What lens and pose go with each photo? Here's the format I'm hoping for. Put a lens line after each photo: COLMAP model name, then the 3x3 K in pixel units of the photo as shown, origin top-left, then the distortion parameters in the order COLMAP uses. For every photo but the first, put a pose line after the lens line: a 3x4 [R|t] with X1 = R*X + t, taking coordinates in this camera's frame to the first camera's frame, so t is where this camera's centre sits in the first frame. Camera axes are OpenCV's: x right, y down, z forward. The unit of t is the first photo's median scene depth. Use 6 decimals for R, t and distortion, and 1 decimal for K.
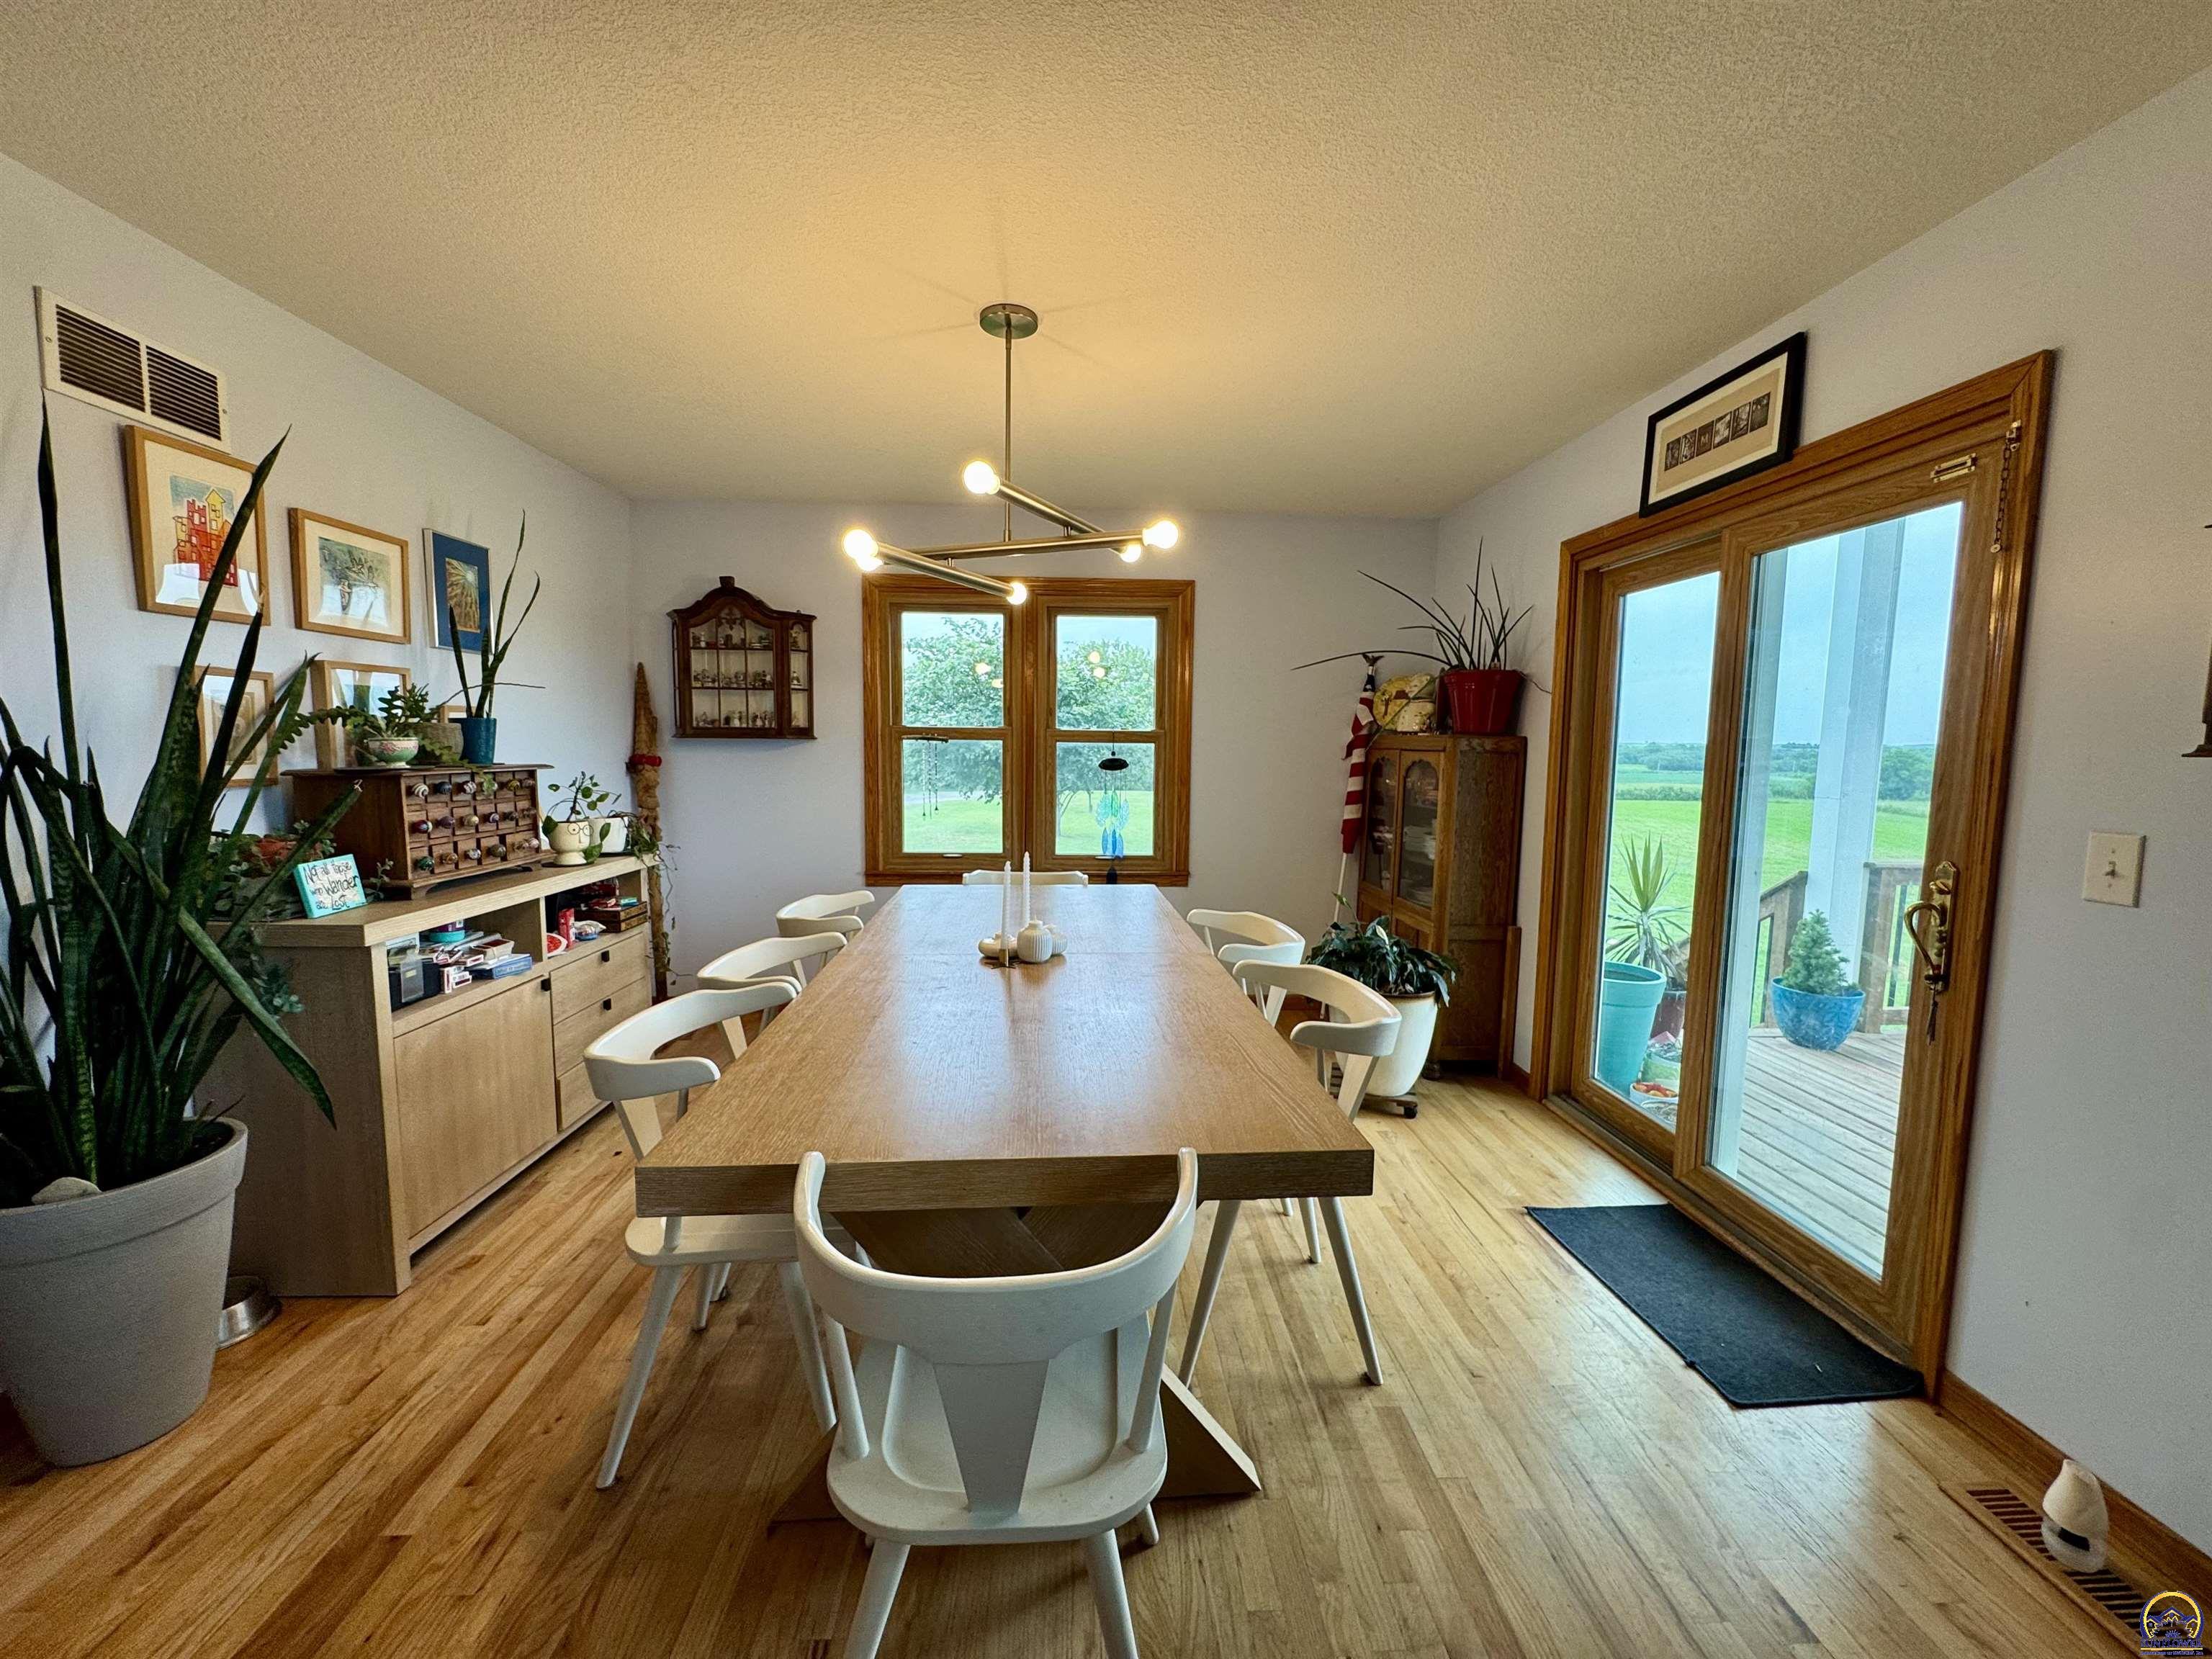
lens RADIAL K [[879.8, 0, 1106.0], [0, 879.8, 829.5], [0, 0, 1]] dist [0.000315, -0.000020]
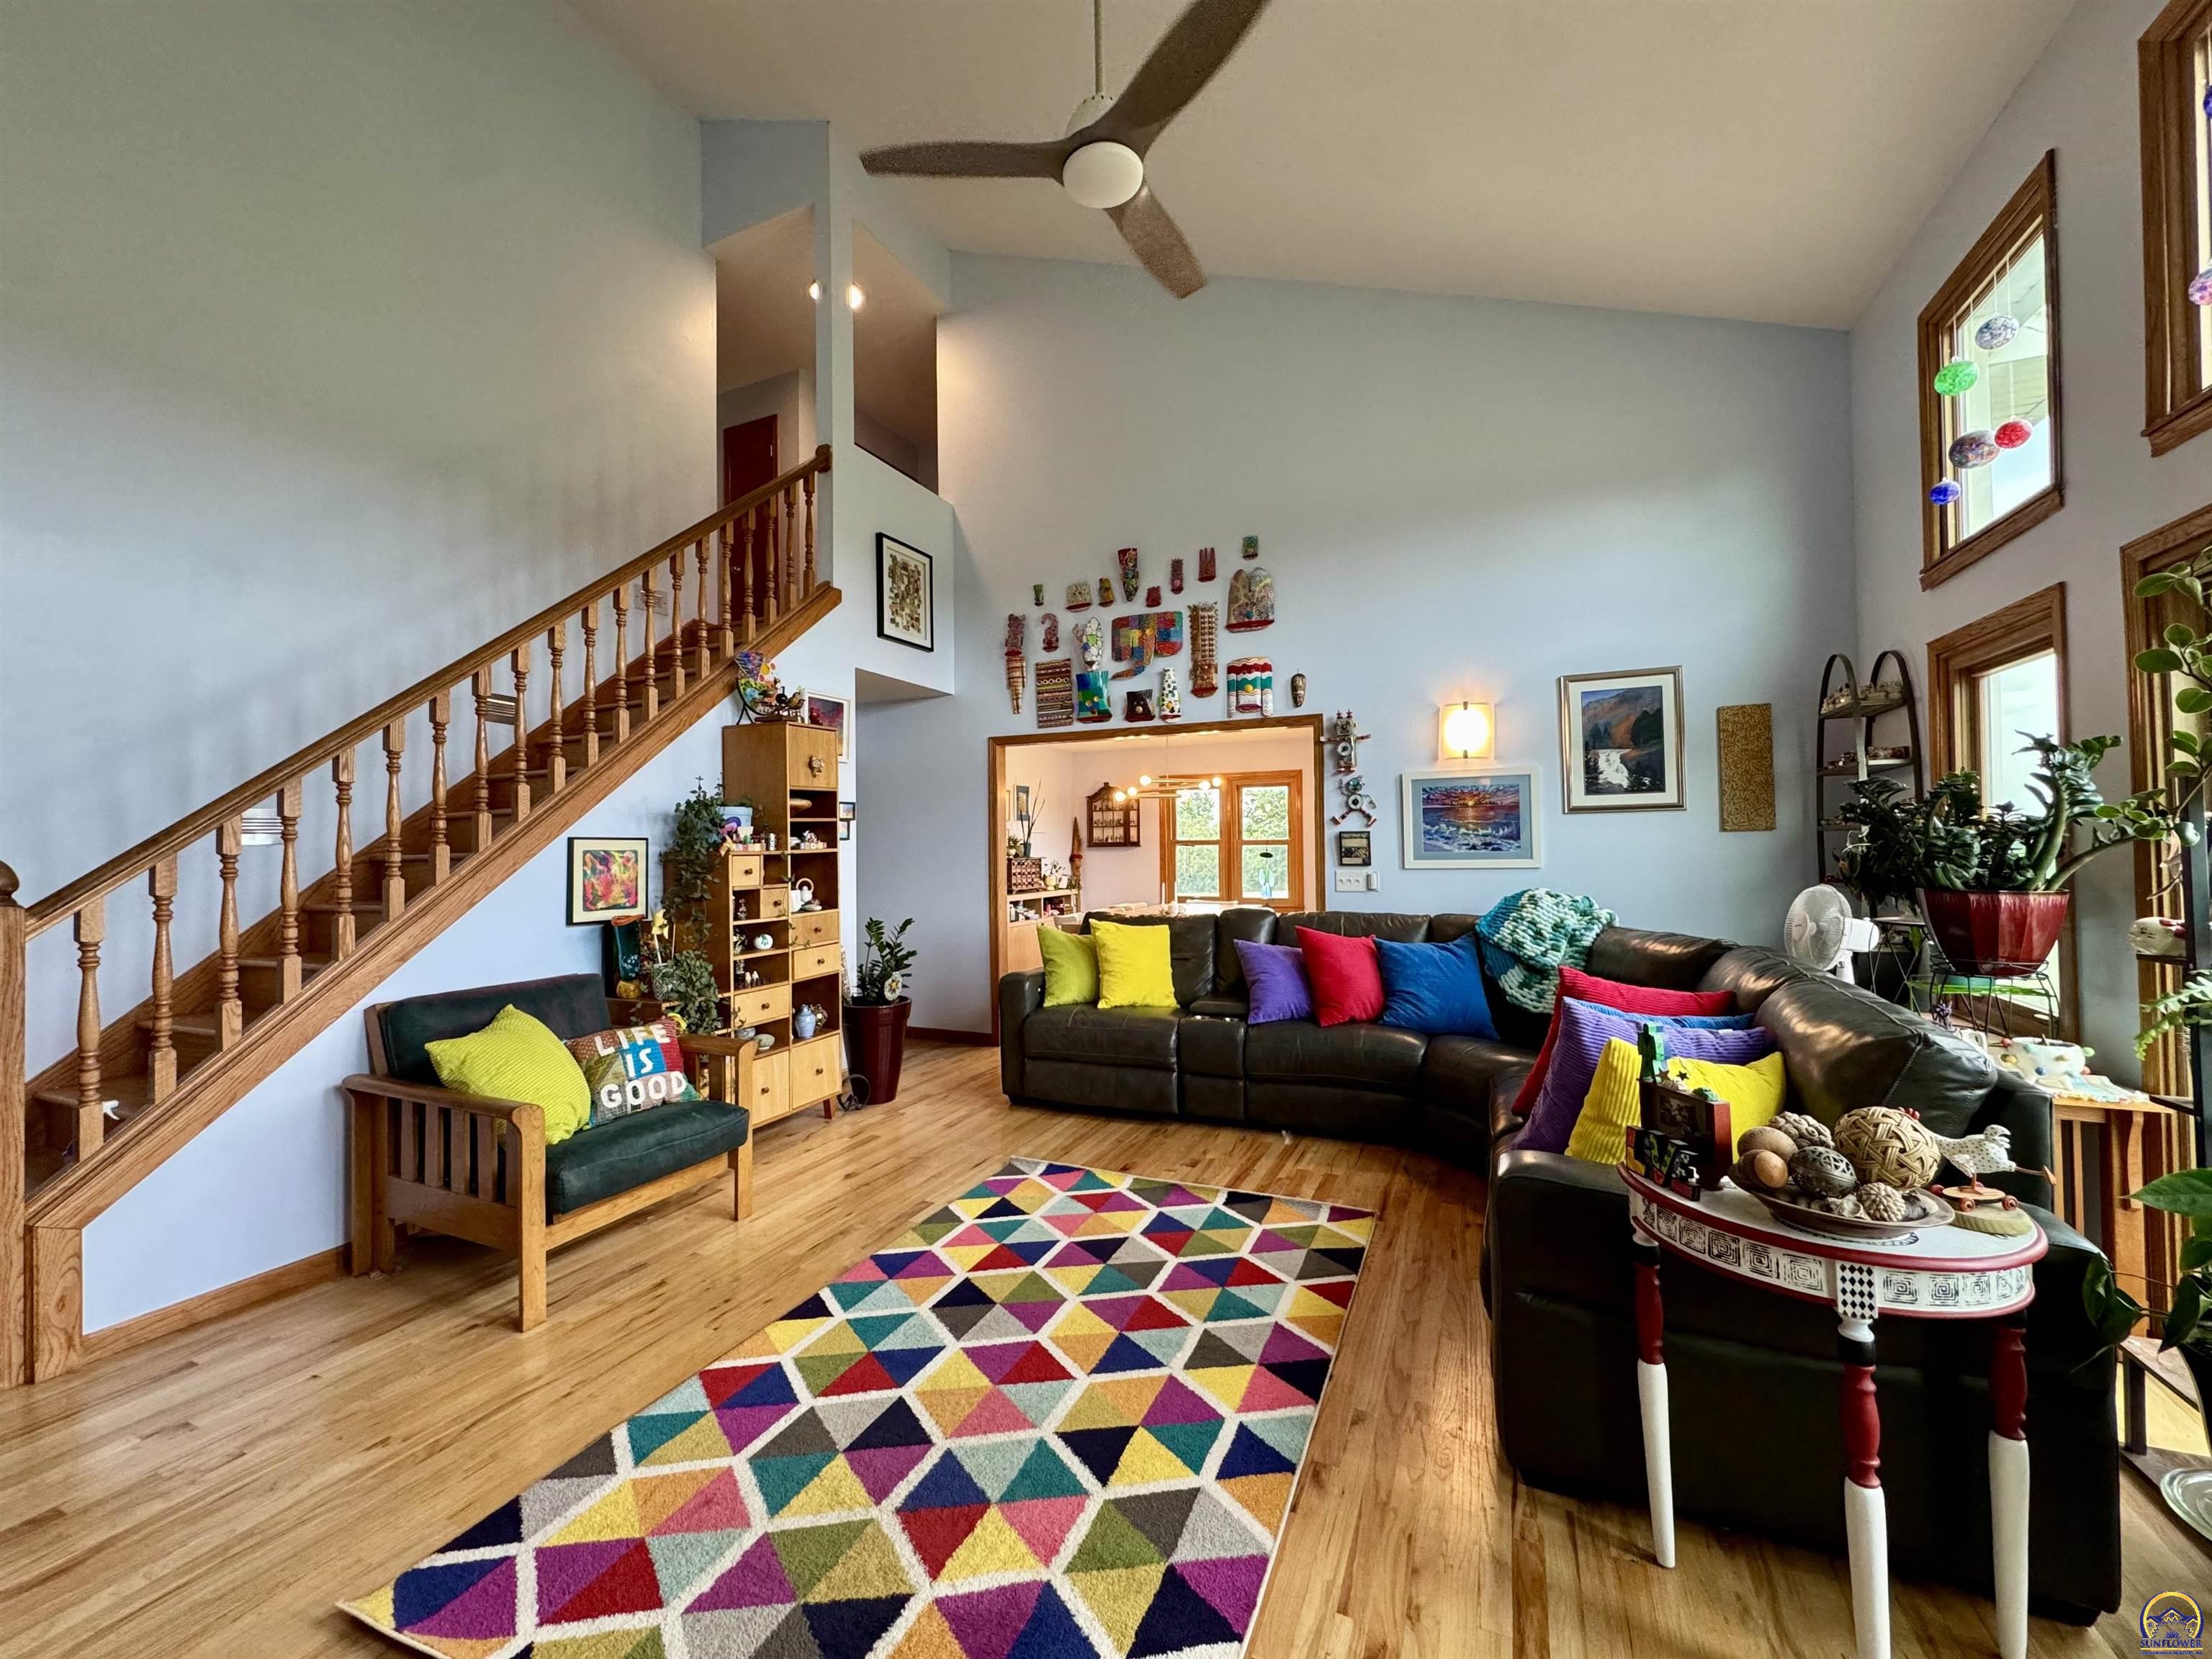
lens RADIAL K [[879.8, 0, 1106.0], [0, 879.8, 829.5], [0, 0, 1]] dist [0.000315, -0.000020]
pose [[0.888097, -0.030460, -0.458646, 0.884746], [-0.021873, 0.993871, -0.108359, 0.144334], [0.459135, 0.106265, 0.881988, -1.482058]]
